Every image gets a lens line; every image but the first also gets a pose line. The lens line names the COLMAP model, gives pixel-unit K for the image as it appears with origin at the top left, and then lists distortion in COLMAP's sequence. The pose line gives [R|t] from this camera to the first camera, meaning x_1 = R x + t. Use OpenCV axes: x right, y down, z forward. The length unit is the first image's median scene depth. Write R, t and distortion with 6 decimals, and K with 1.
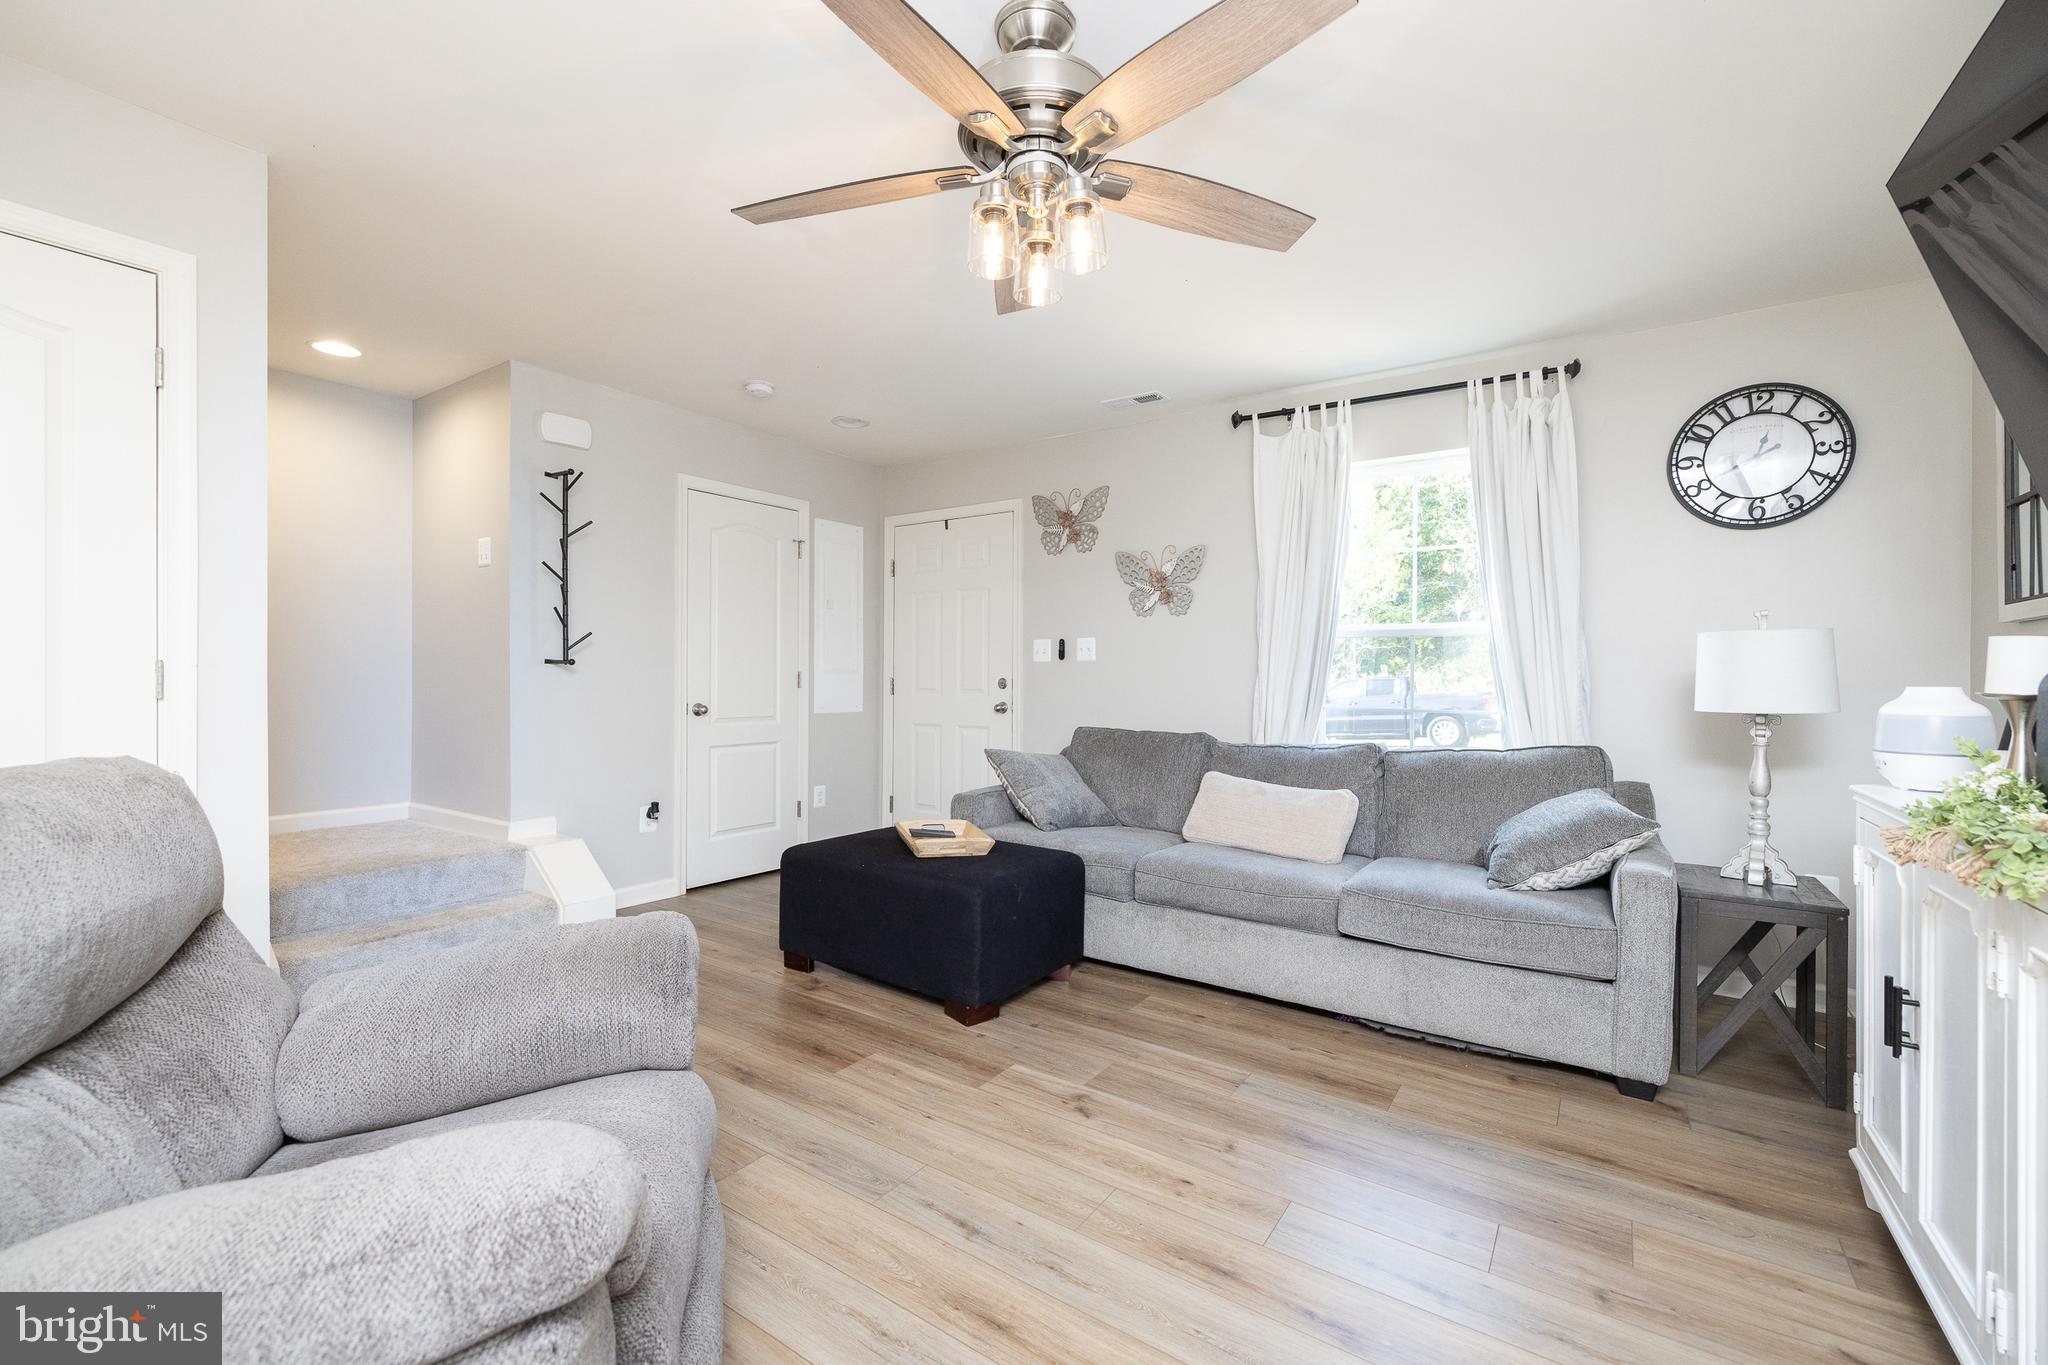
lens RADIAL K [[866.0, 0, 1019.2], [0, 866.0, 672.3], [0, 0, 1]] dist [0.014968, -0.001065]
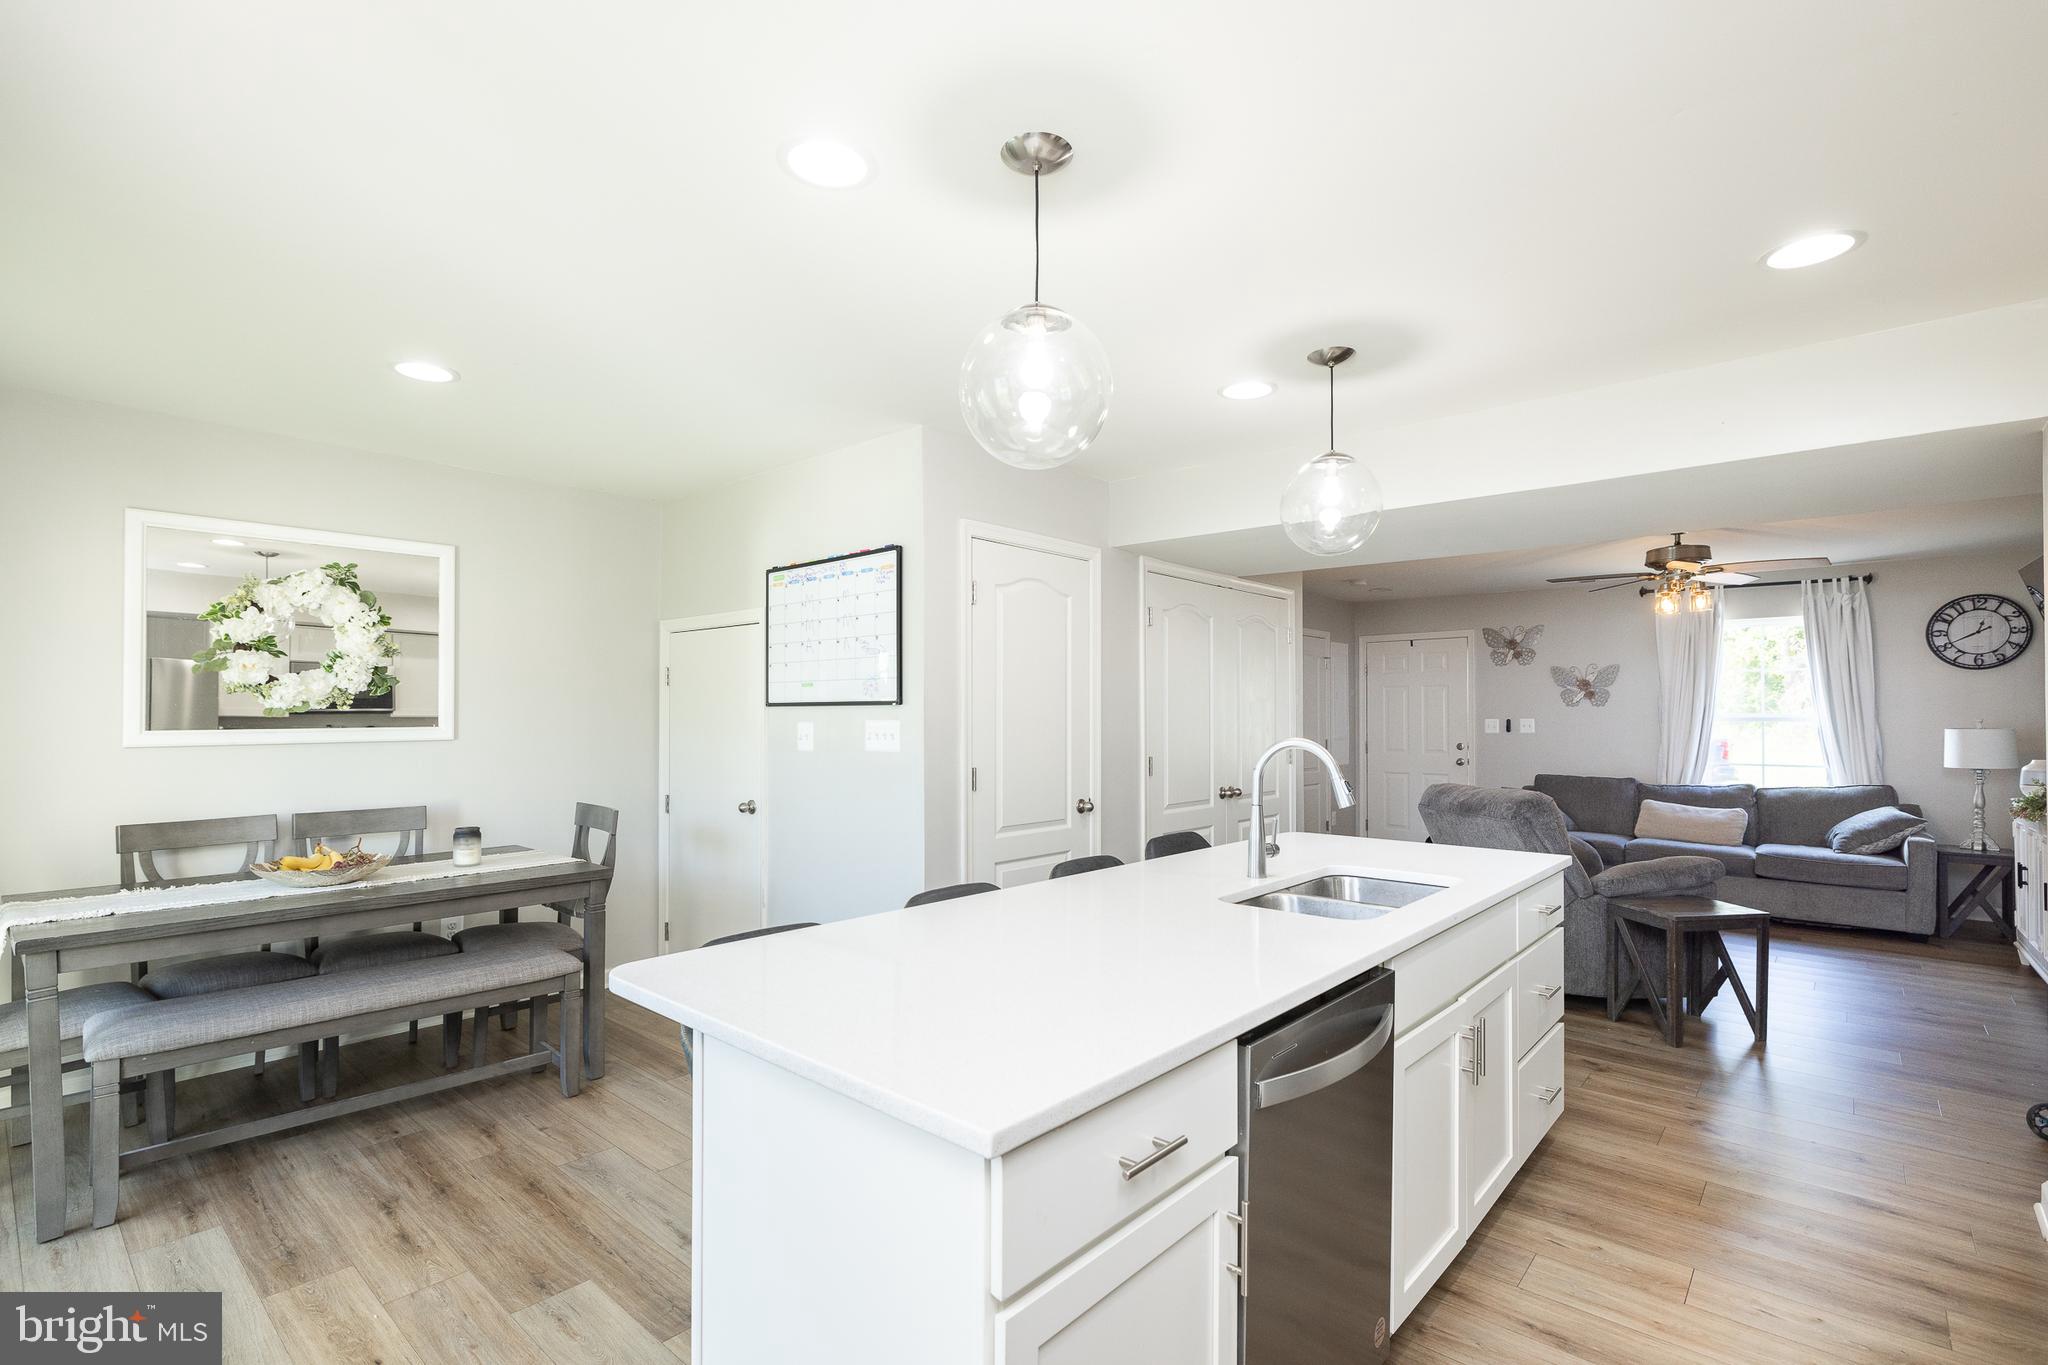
lens RADIAL K [[943.3, 0, 1039.7], [0, 943.3, 703.0], [0, 0, 1]] dist [0.013832, -0.000602]
pose [[0.994519, -0.006577, -0.104353, -0.934216], [0.005180, 0.999893, -0.013654, -0.072786], [0.104431, 0.013039, 0.994447, -1.228529]]
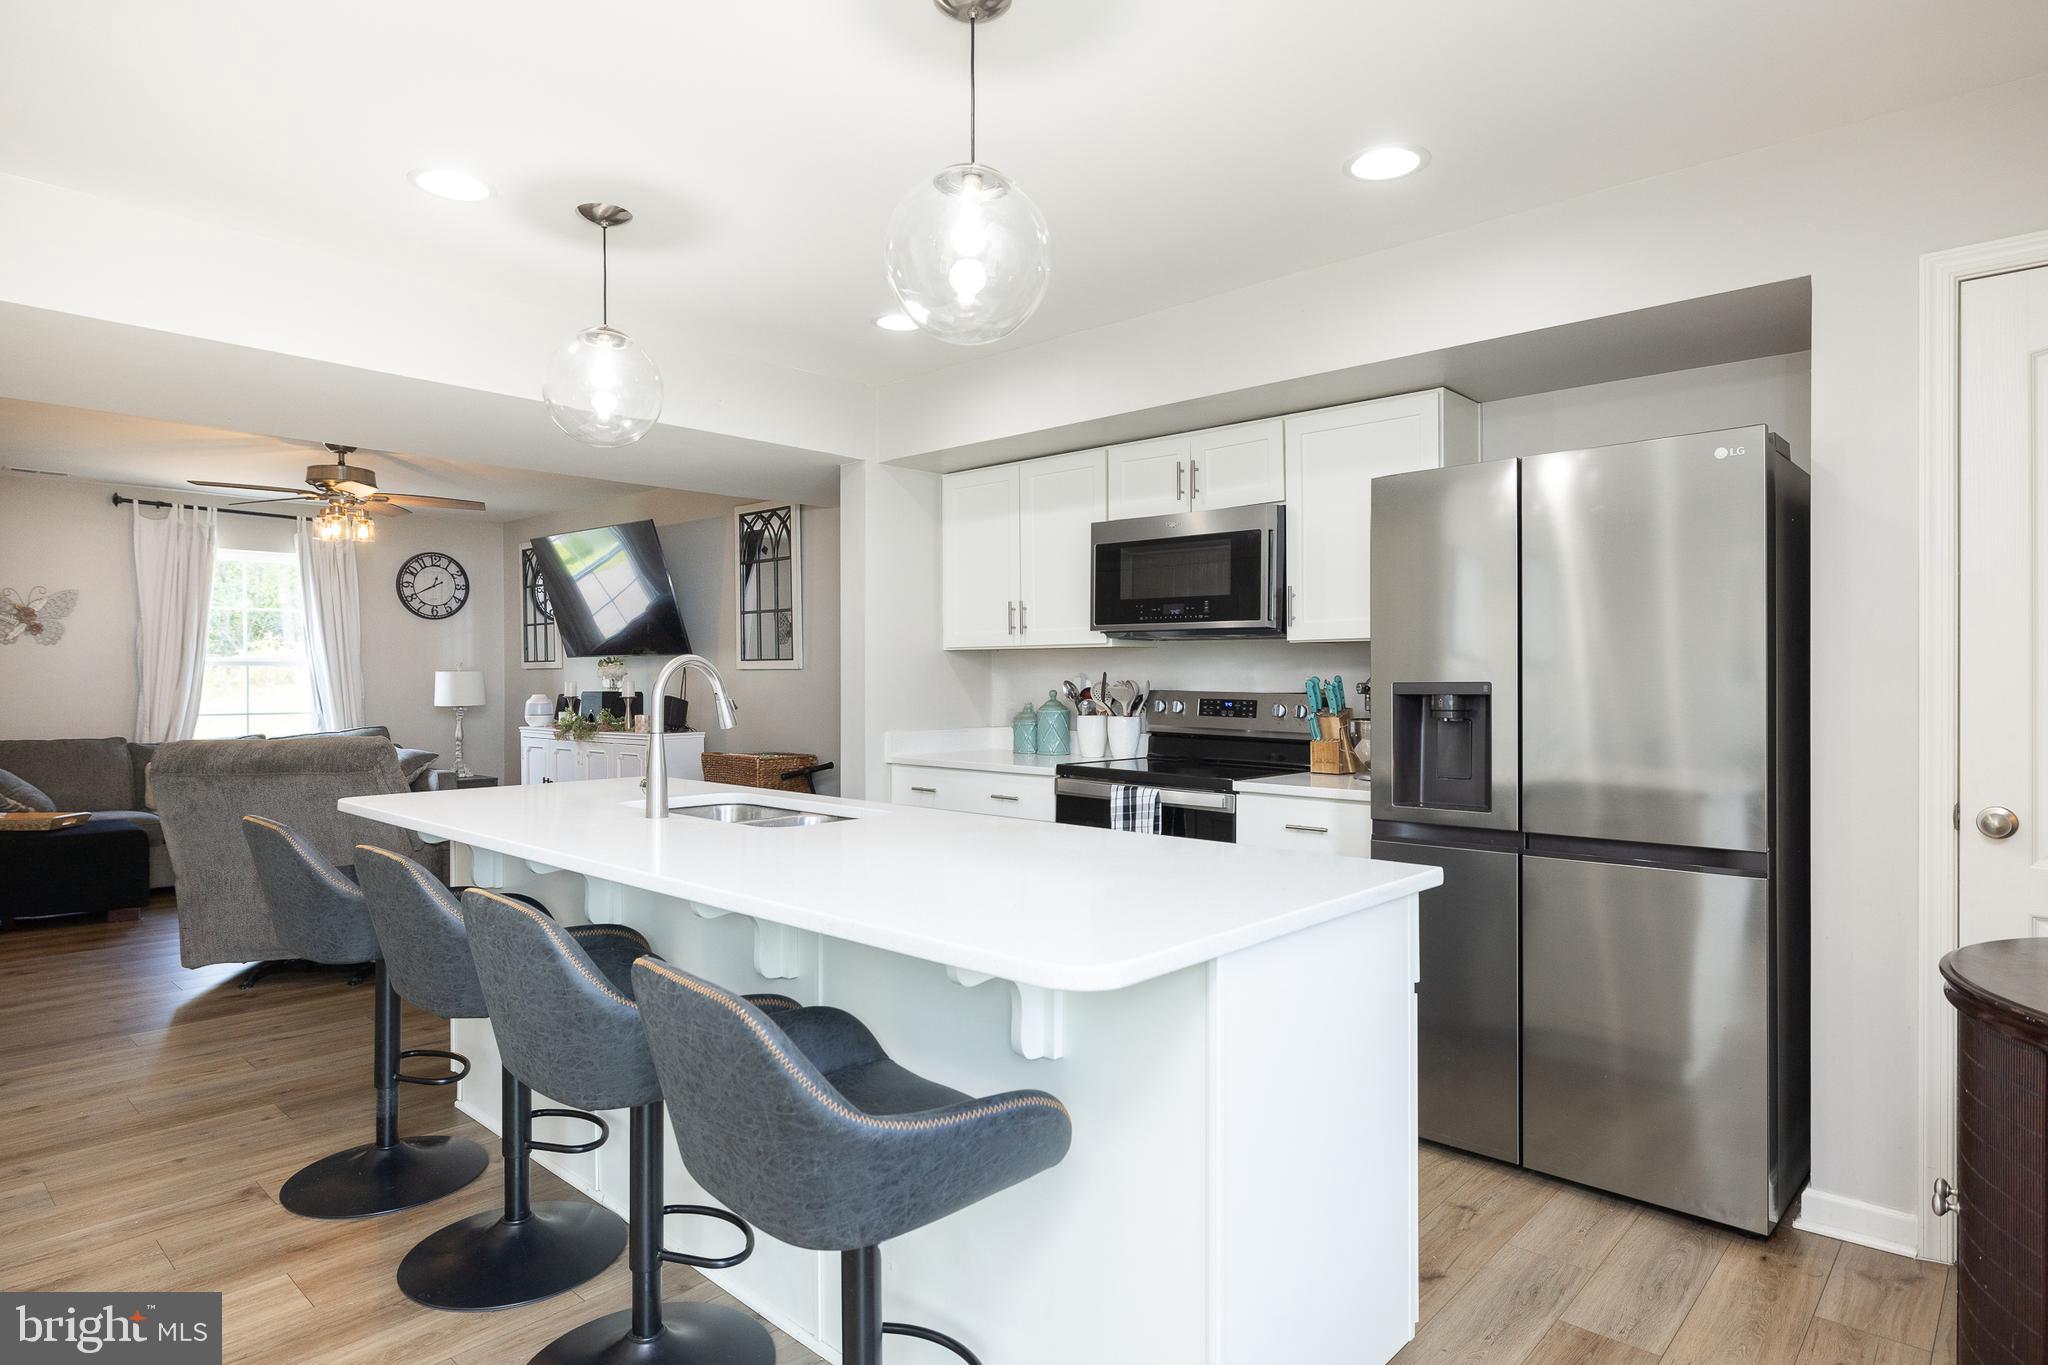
lens RADIAL K [[1125.7, 0, 1024.0], [0, 1125.7, 682.5], [0, 0, 1]] dist [0.001856, -0.000662]
pose [[0.132380, -0.013024, 0.991113, -1.630178], [0.001039, 0.999915, 0.013001, -0.044975], [-0.991198, -0.000692, 0.132383, -0.758065]]
